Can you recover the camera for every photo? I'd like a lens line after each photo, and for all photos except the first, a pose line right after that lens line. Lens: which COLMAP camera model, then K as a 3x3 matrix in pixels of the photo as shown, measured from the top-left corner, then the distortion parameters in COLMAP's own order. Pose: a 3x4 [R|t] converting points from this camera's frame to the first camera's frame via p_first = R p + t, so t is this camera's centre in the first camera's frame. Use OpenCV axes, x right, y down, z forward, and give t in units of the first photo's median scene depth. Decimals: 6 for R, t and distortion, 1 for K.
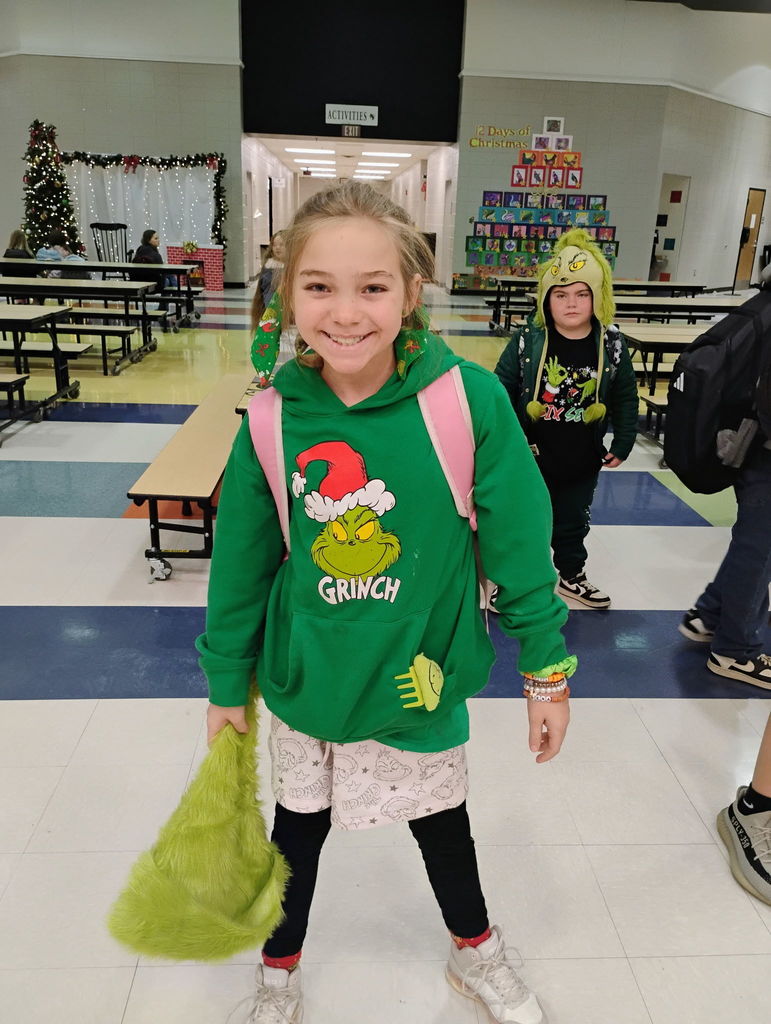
lens RADIAL K [[855.2, 0, 385.5], [0, 855.2, 512.0], [0, 0, 1]] dist [0.085510, -0.097139]
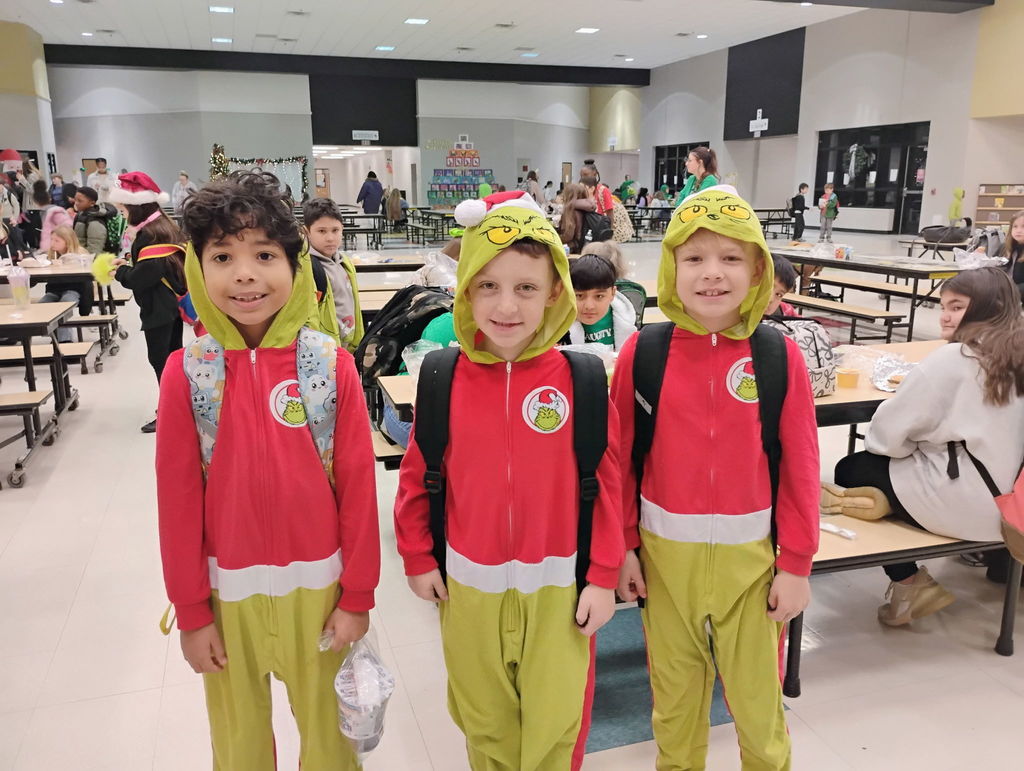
lens RADIAL K [[855.2, 0, 512.0], [0, 855.2, 385.5], [0, 0, 1]] dist [0.085510, -0.097139]
pose [[0.968038, -0.094722, 0.232231, -0.232014], [0.116109, 0.989994, -0.080195, 0.326101], [-0.222311, 0.104596, 0.969349, -0.977612]]
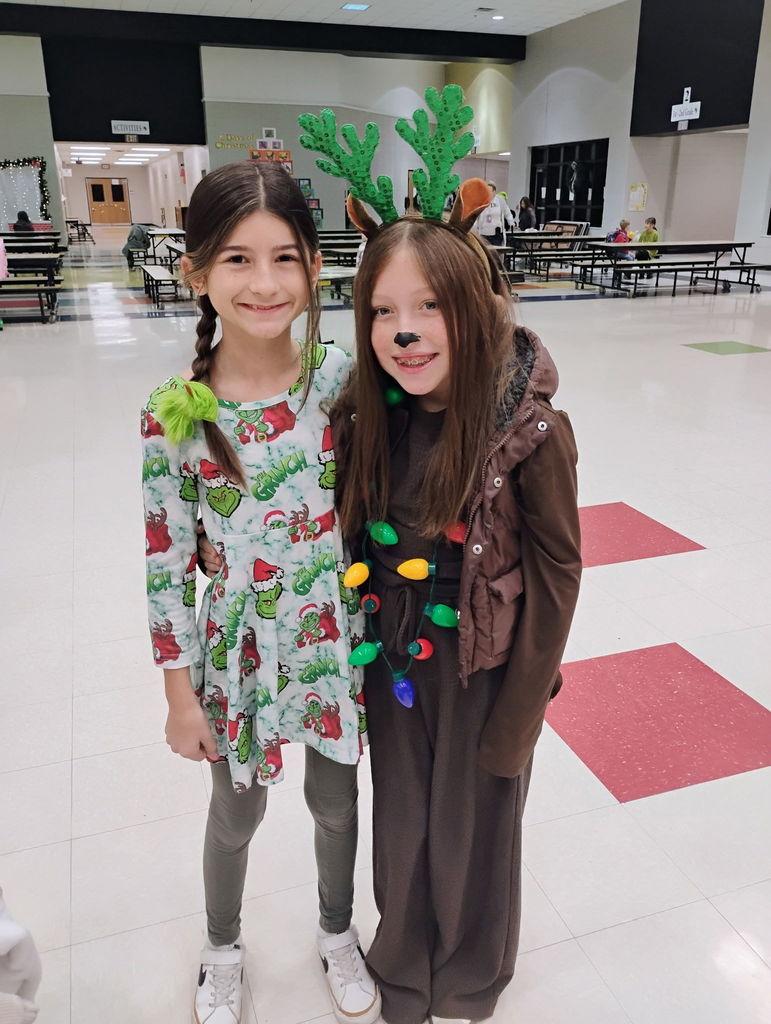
lens RADIAL K [[855.2, 0, 385.5], [0, 855.2, 512.0], [0, 0, 1]] dist [0.085510, -0.097139]
pose [[0.963185, -0.126181, 0.237387, -0.054583], [0.120317, 0.991966, 0.039093, 0.178149], [-0.240413, -0.009092, 0.970628, -0.528697]]
